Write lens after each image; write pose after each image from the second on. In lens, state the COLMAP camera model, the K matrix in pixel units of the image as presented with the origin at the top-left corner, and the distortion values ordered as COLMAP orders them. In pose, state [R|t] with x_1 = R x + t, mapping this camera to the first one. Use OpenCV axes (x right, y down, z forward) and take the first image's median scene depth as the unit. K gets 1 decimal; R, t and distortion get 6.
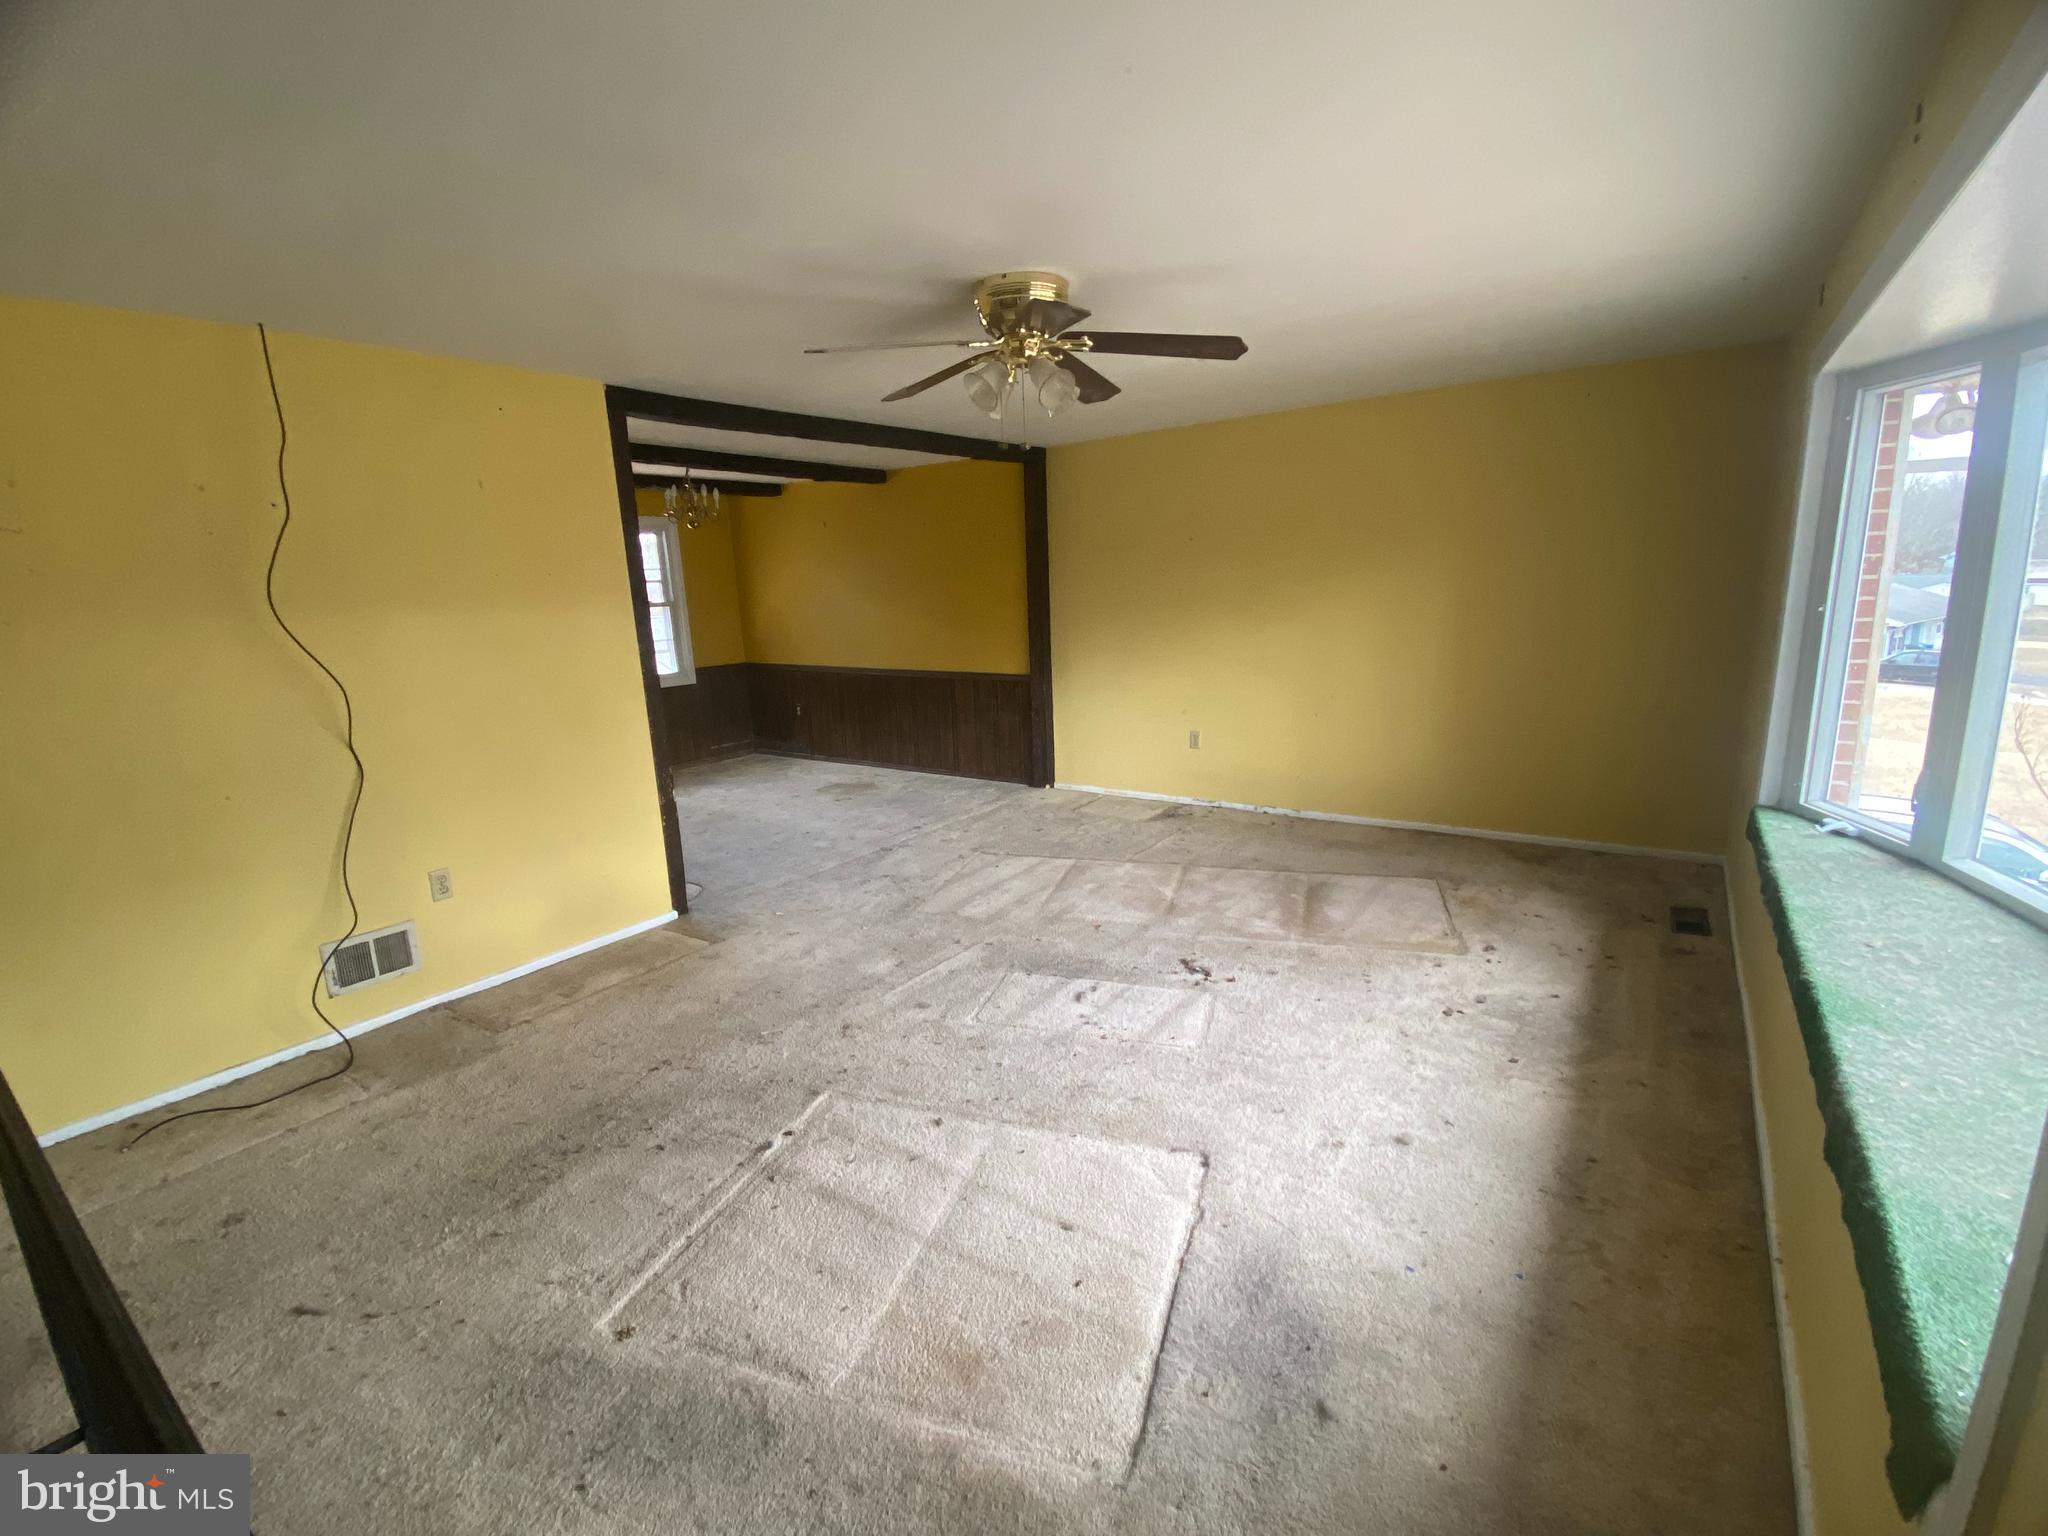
lens RADIAL K [[916.9, 0, 1024.0], [0, 916.9, 768.0], [0, 0, 1]] dist [0.032775, -0.000185]
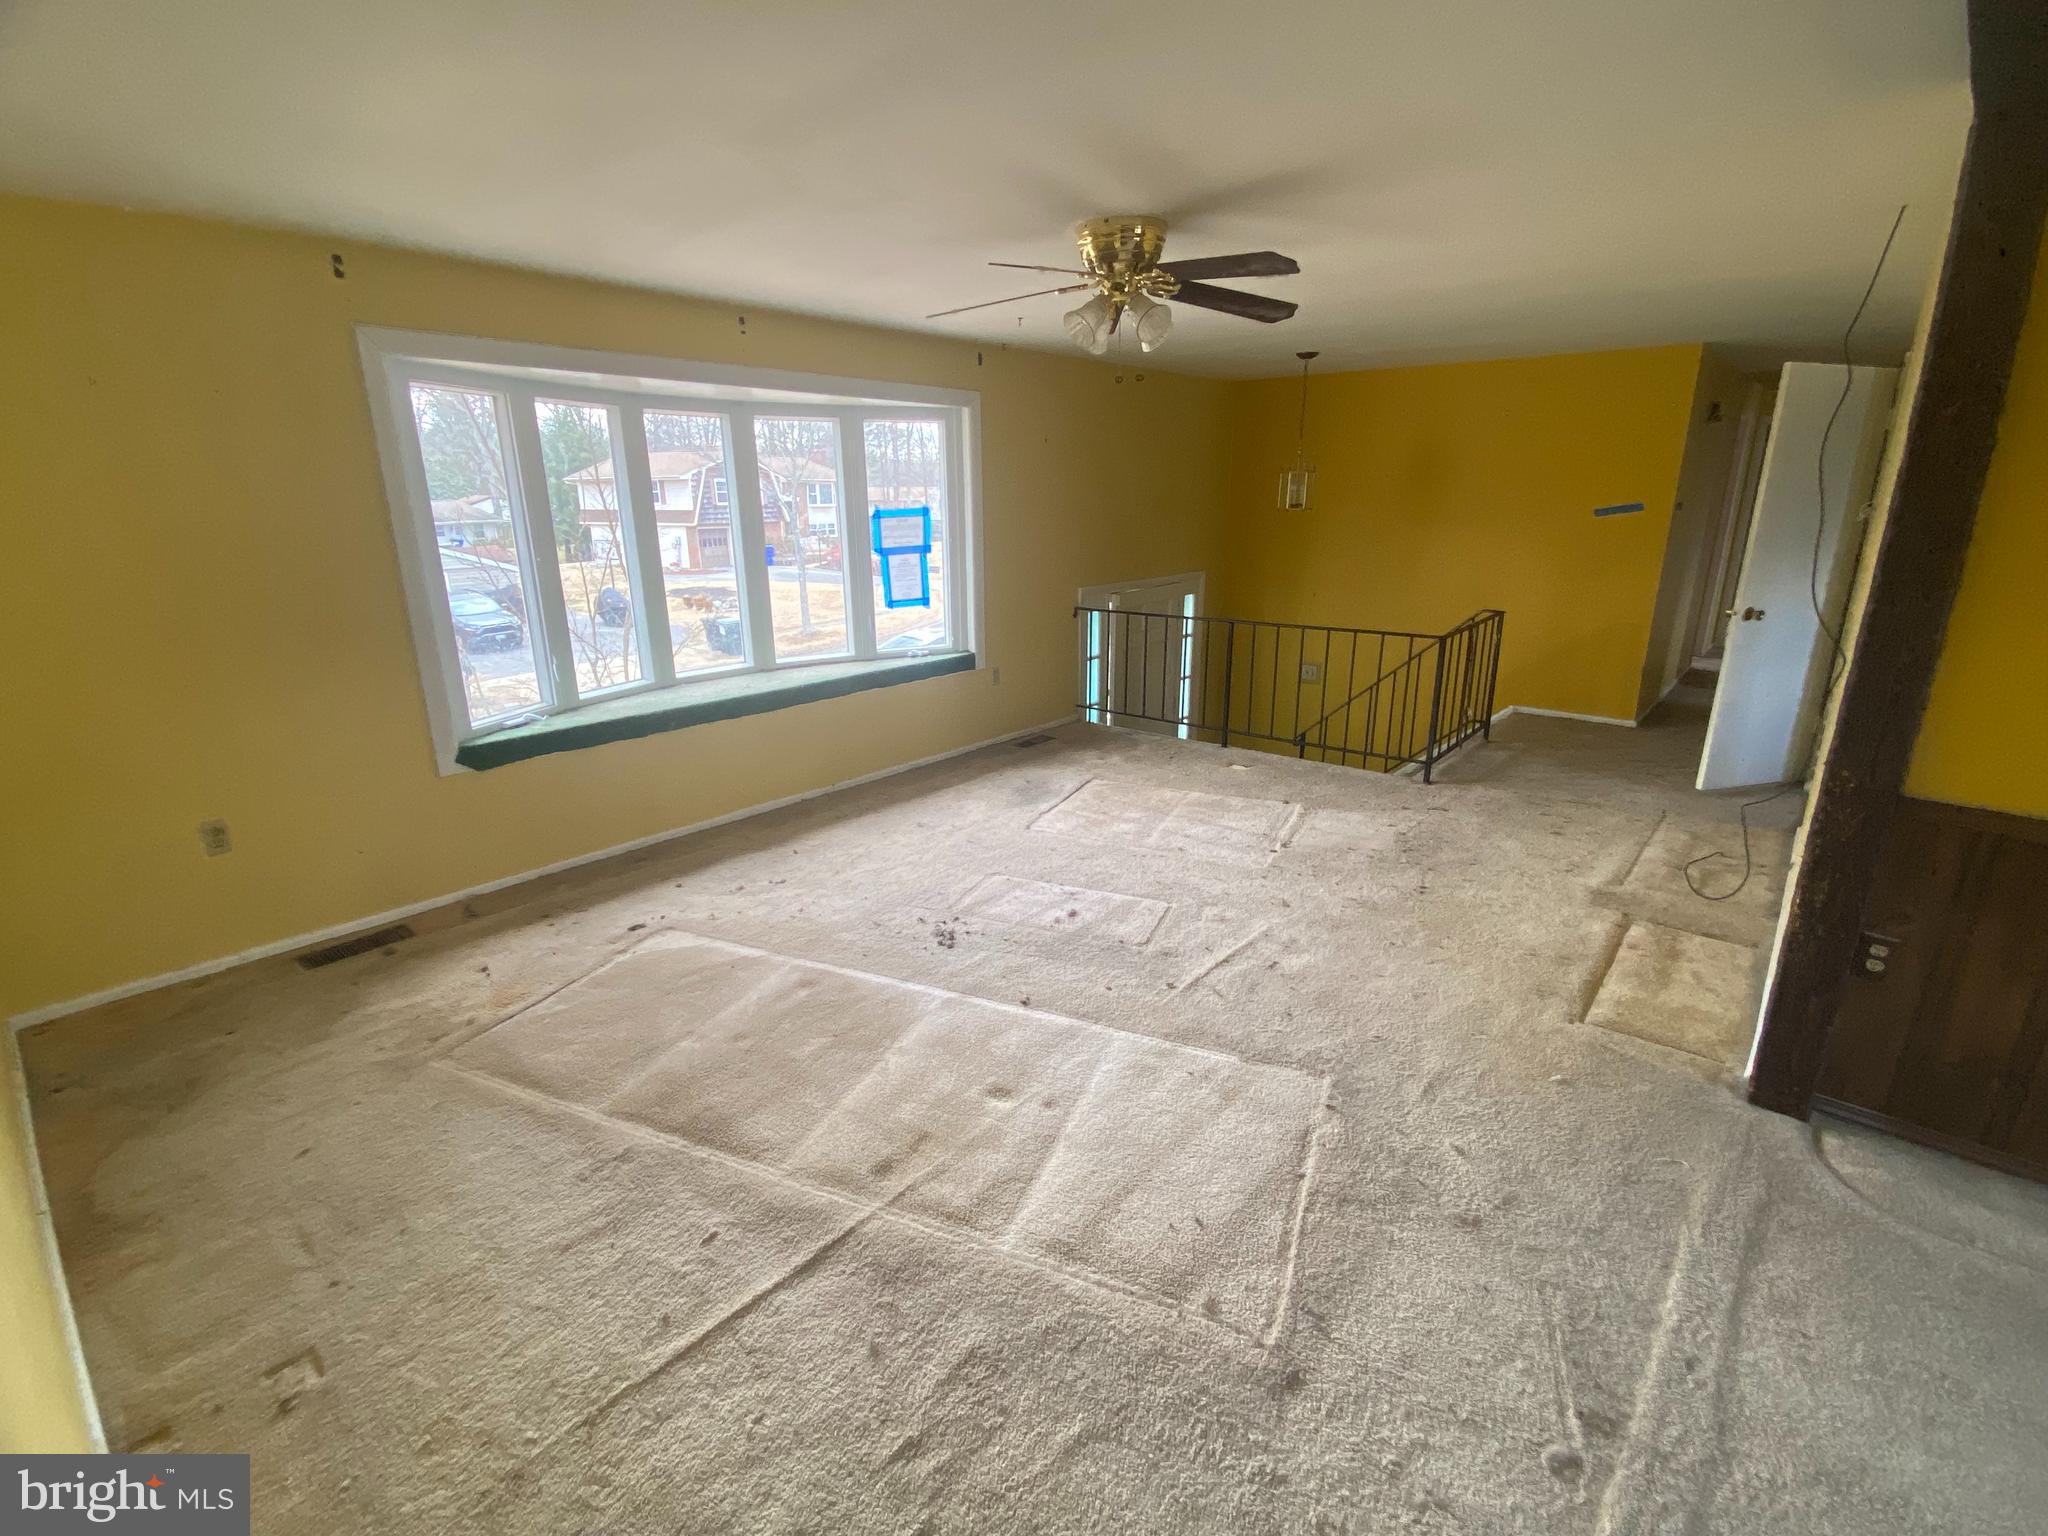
lens RADIAL K [[916.9, 0, 1024.0], [0, 916.9, 768.0], [0, 0, 1]] dist [0.032775, -0.000185]
pose [[-0.993497, 0.023413, 0.111422, -0.005014], [0.073179, 0.881027, 0.467373, -0.407606], [-0.087223, 0.472487, -0.877011, 1.908489]]
